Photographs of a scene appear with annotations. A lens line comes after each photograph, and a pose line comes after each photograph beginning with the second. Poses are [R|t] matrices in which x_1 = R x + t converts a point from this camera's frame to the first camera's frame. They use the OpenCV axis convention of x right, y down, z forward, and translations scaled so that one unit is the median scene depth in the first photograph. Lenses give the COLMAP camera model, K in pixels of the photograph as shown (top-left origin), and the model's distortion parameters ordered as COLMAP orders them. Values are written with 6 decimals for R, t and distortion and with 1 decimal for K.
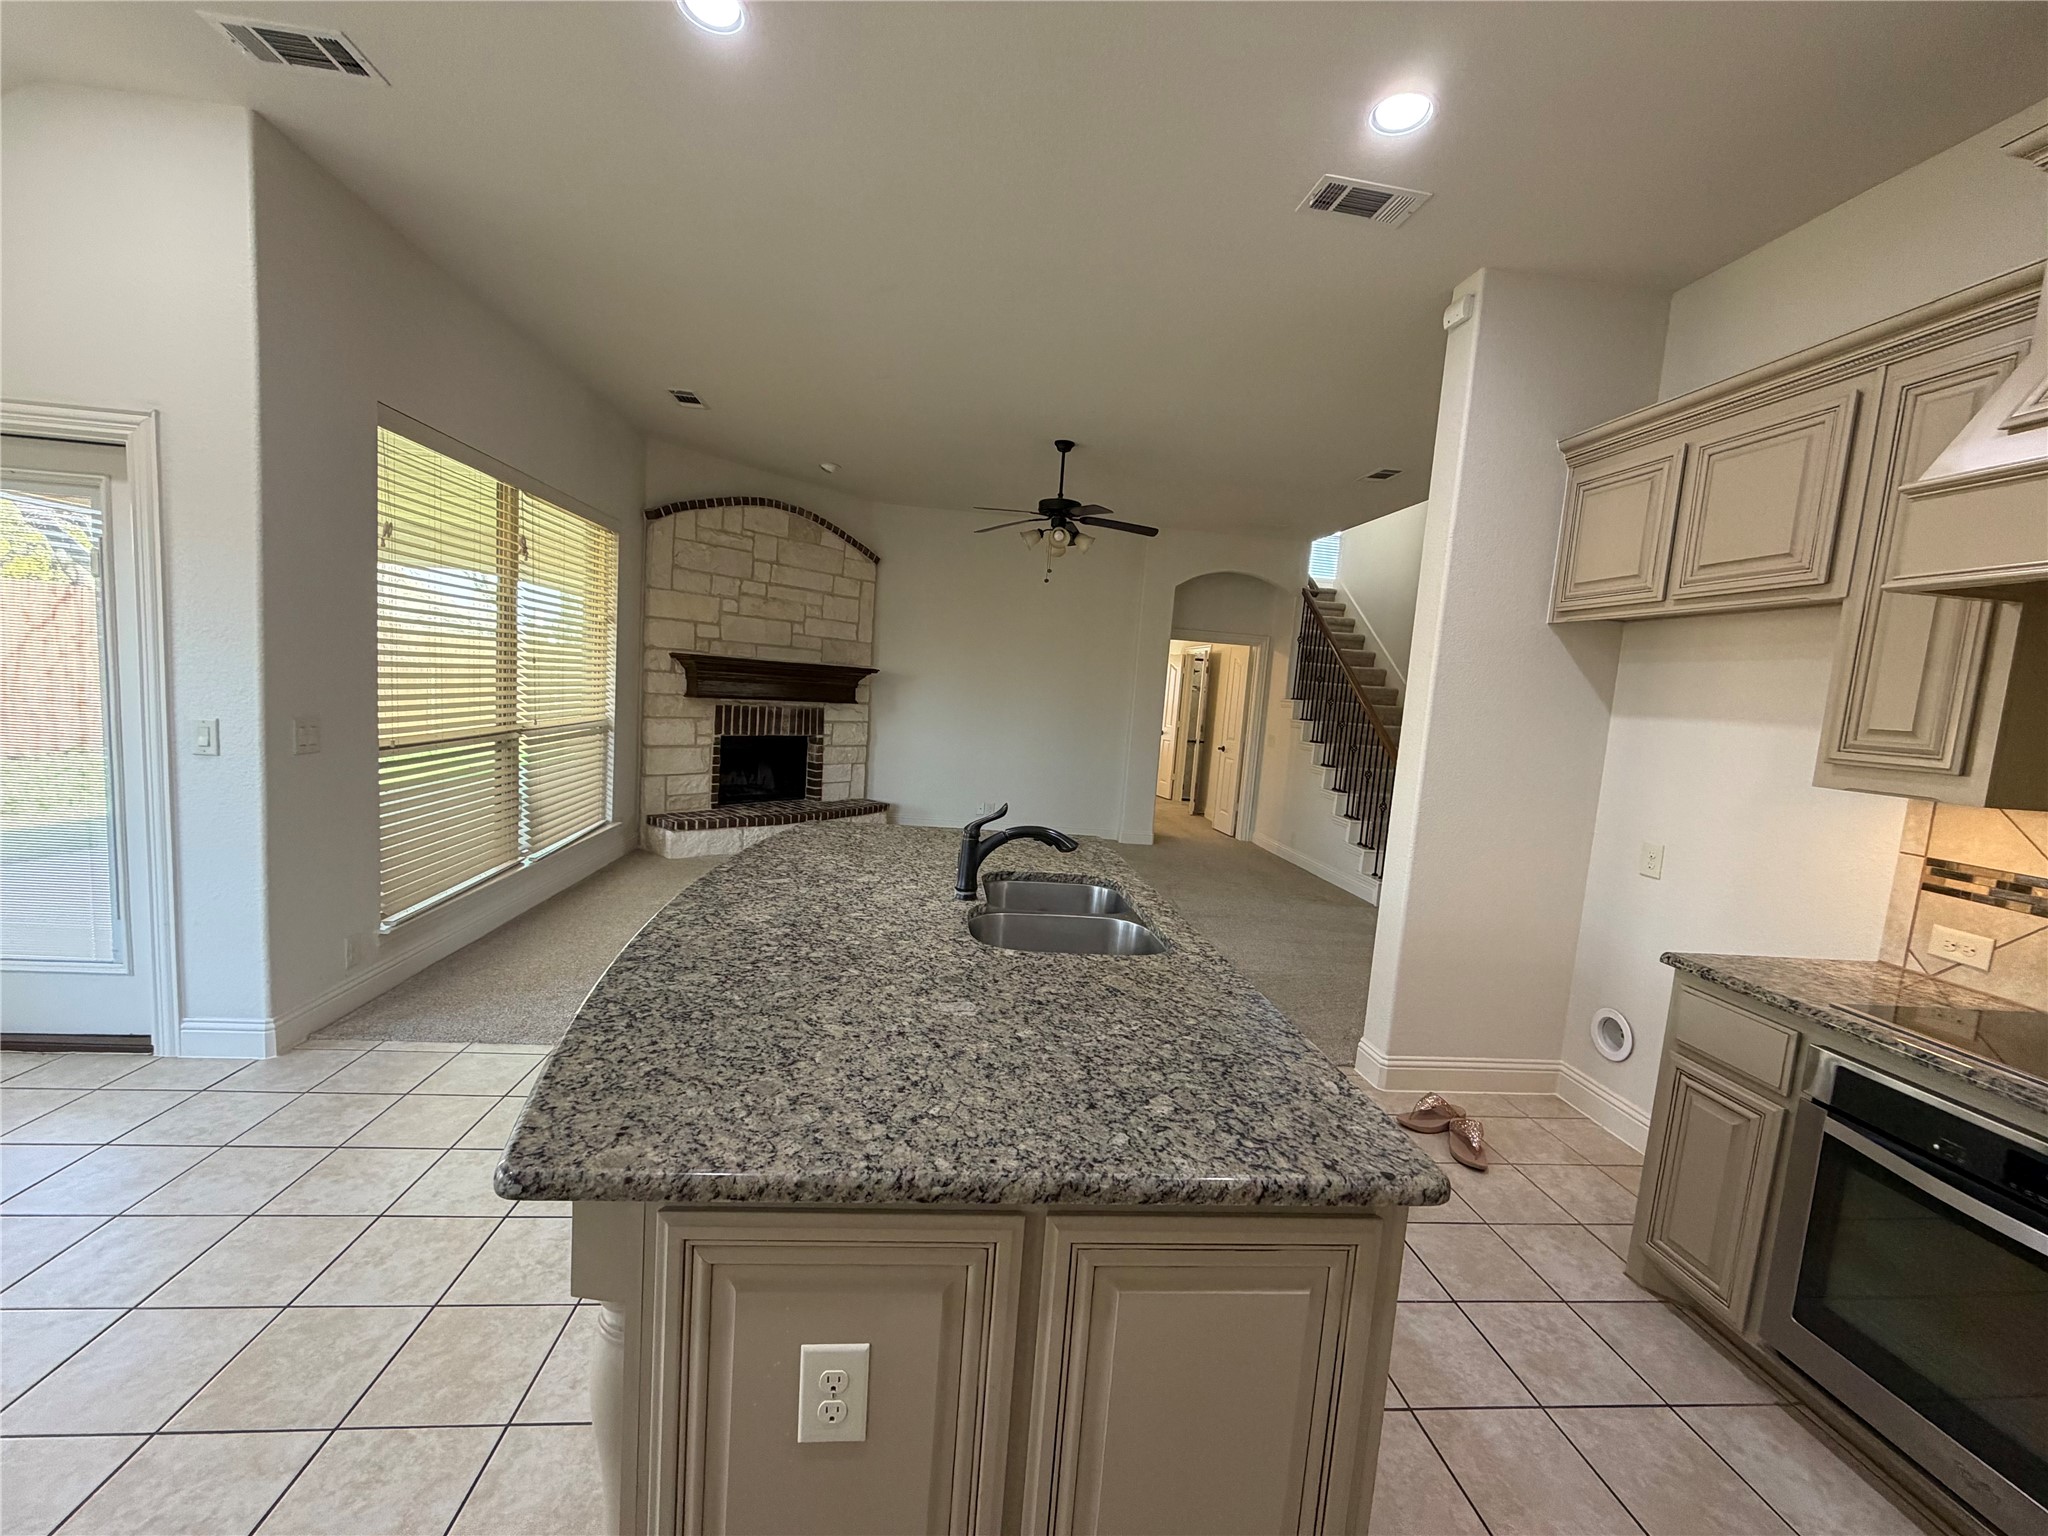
lens RADIAL K [[812.3, 0, 1024.0], [0, 812.3, 768.0], [0, 0, 1]] dist [0.001676, -0.000383]
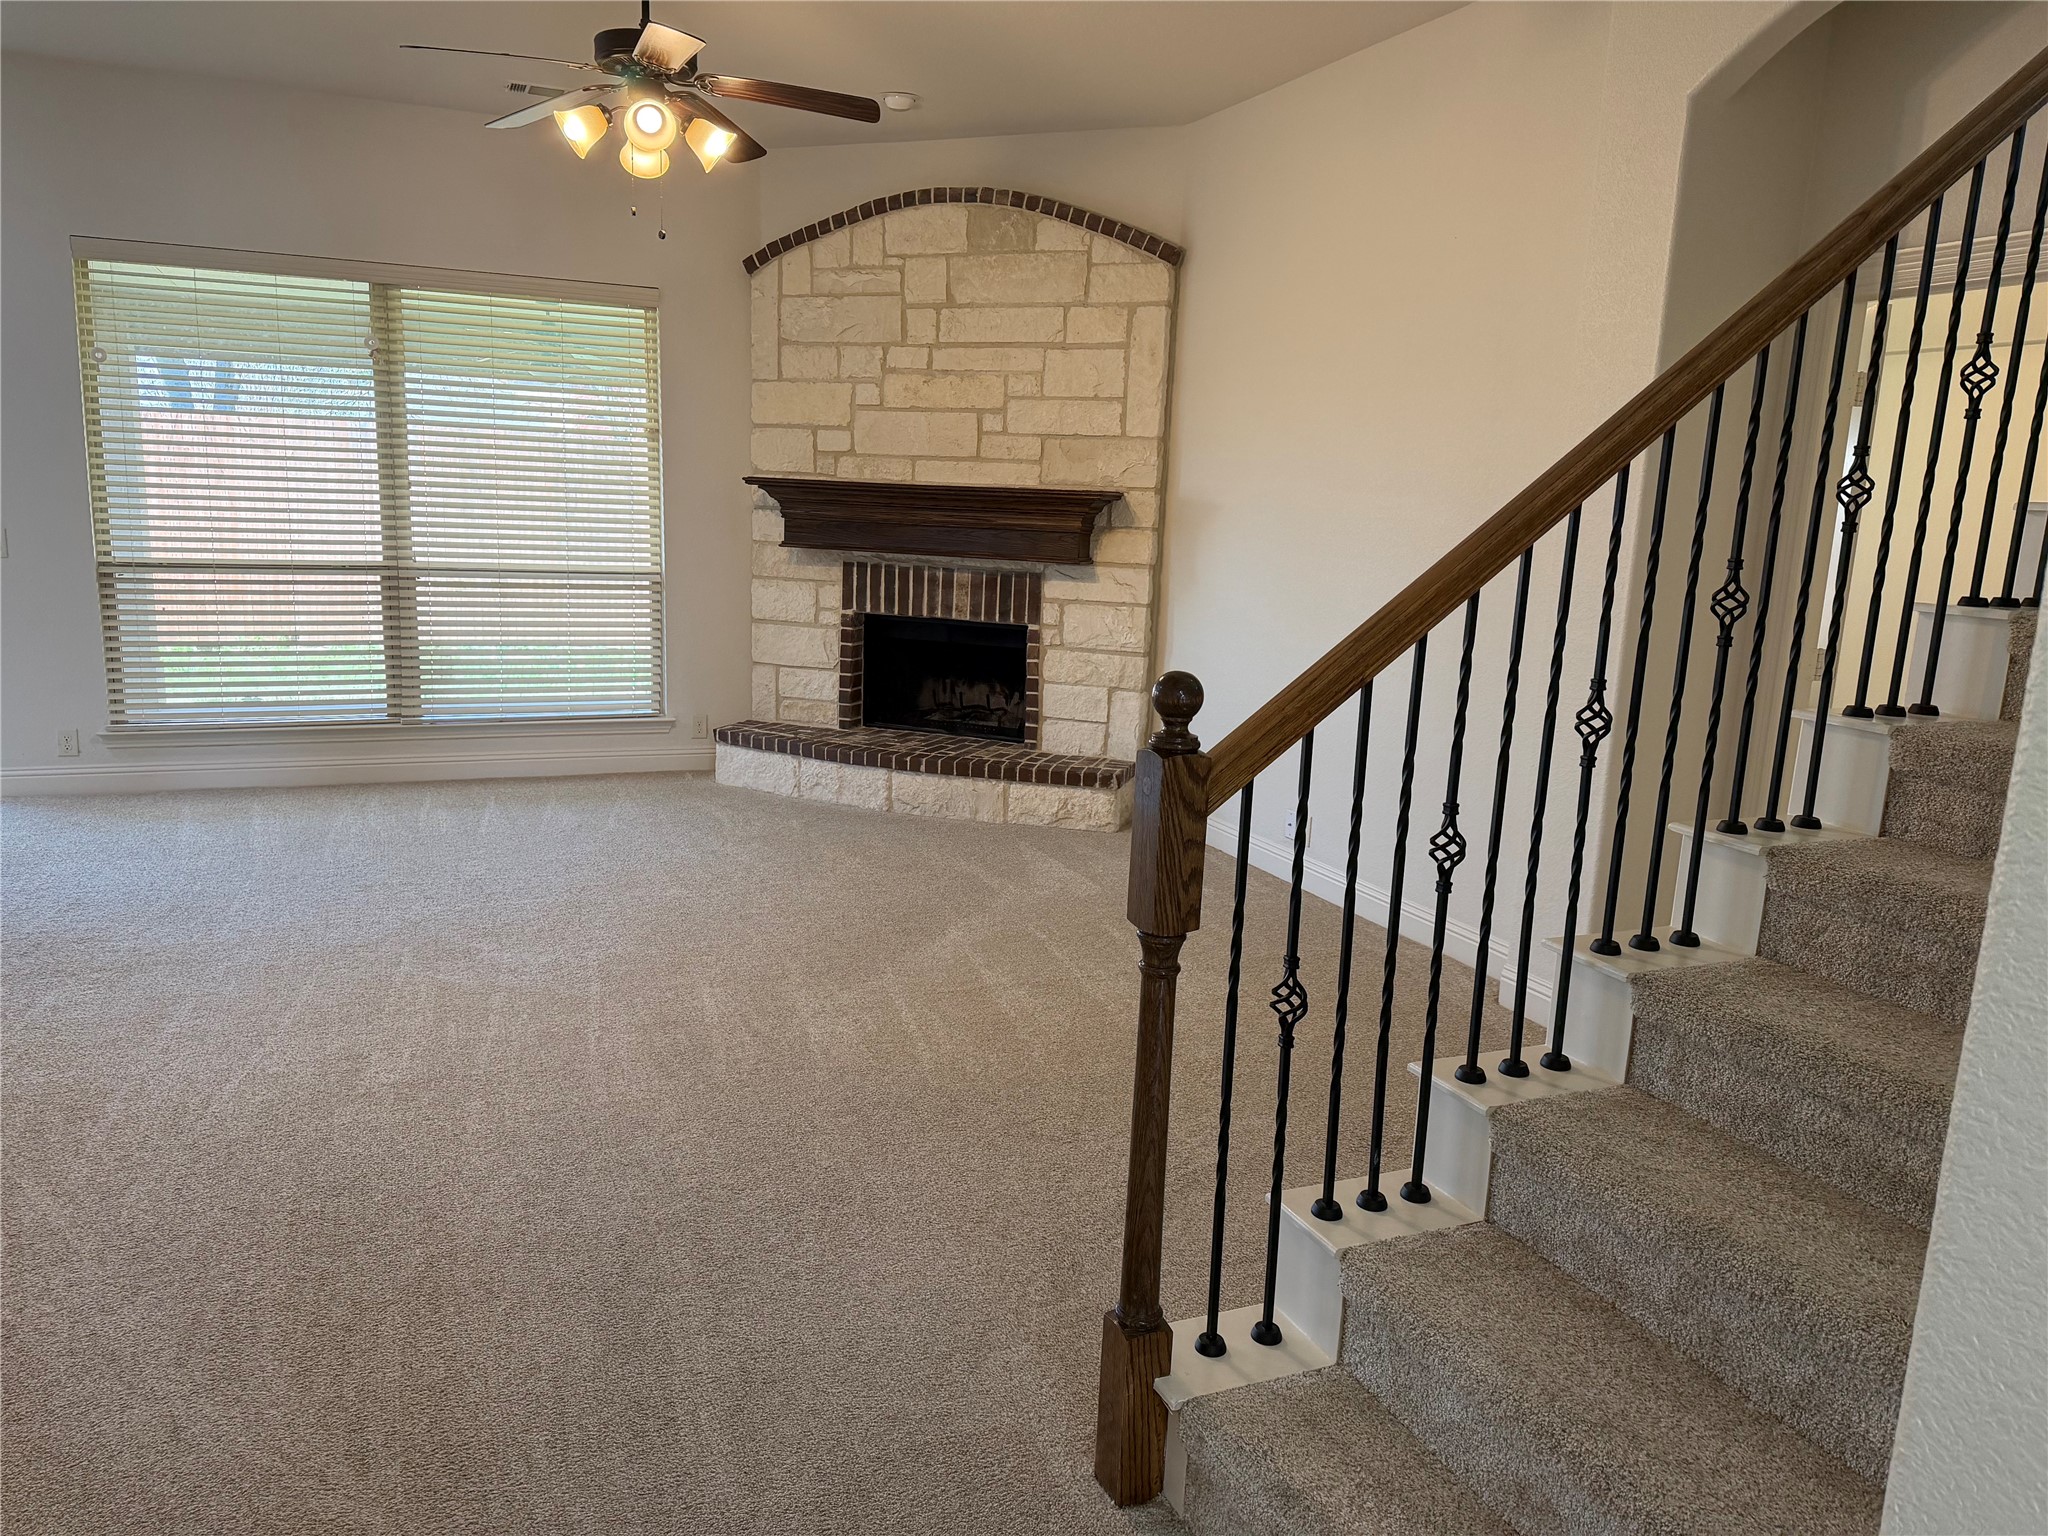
lens RADIAL K [[1420.0, 0, 1014.6], [0, 1420.0, 796.1], [0, 0, 1]] dist [0.097409, -0.002072]
pose [[0.300082, 0.133953, -0.944461, 0.703840], [-0.113416, 0.988079, 0.104104, -0.027562], [0.947147, 0.075878, 0.311698, 0.782479]]
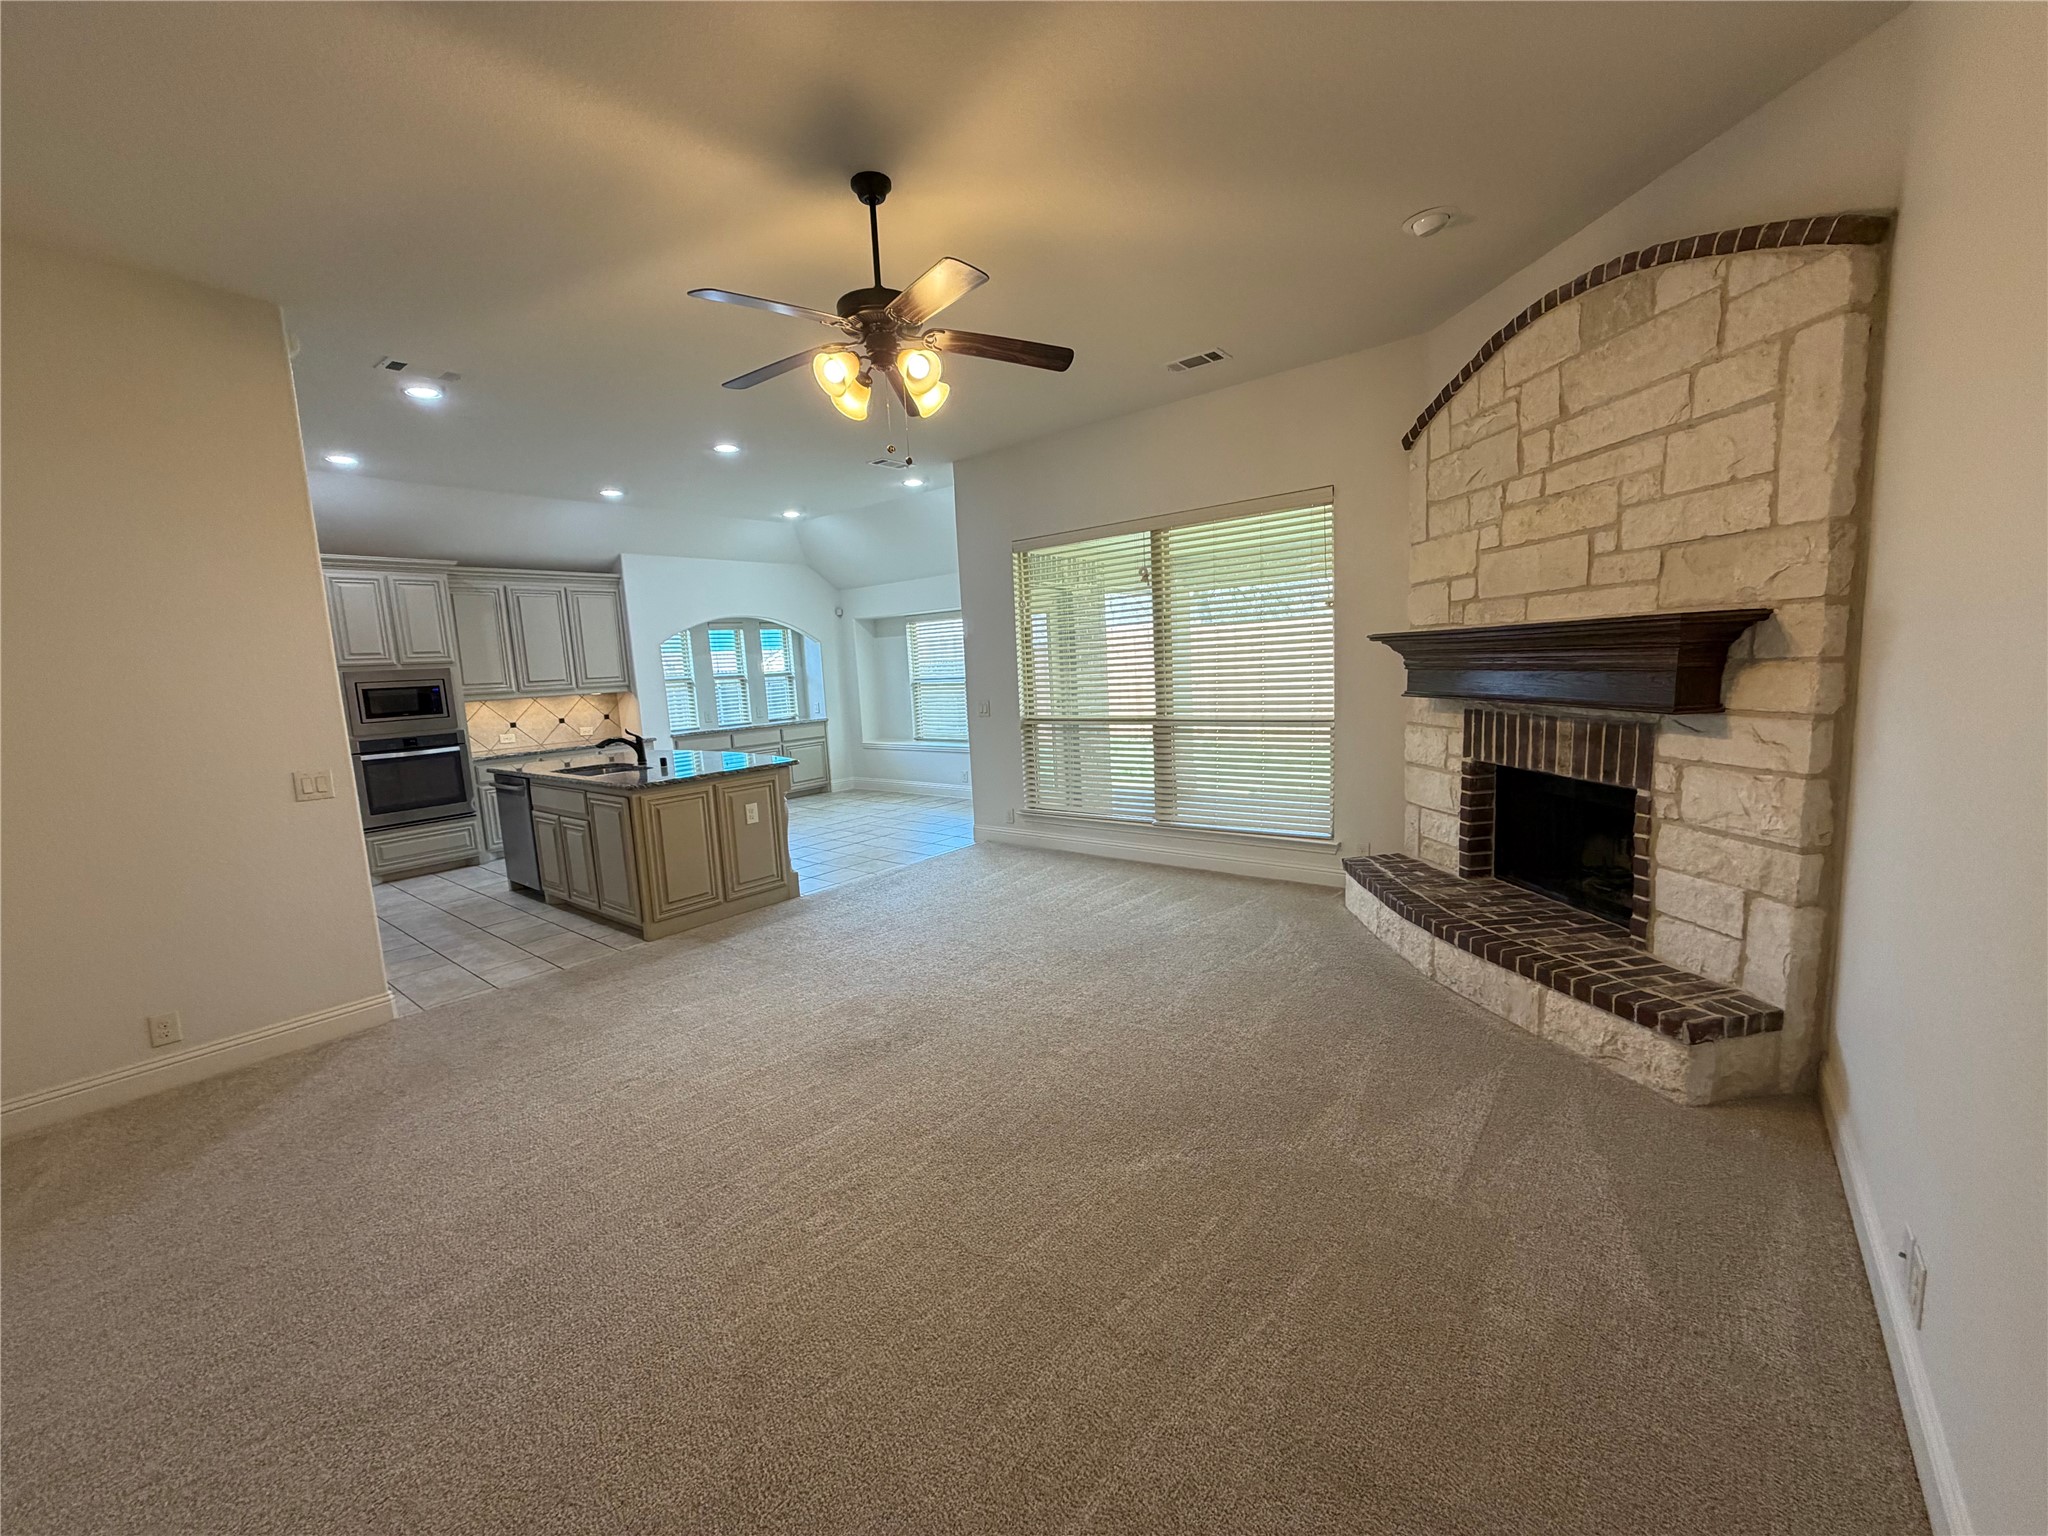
lens RADIAL K [[812.3, 0, 1024.0], [0, 812.3, 768.0], [0, 0, 1]] dist [0.001676, -0.000383]
pose [[-0.706554, 0.054162, -0.705583, 0.282835], [-0.074512, 0.985830, 0.150290, -0.098632], [0.703725, 0.158763, -0.692507, 1.174601]]
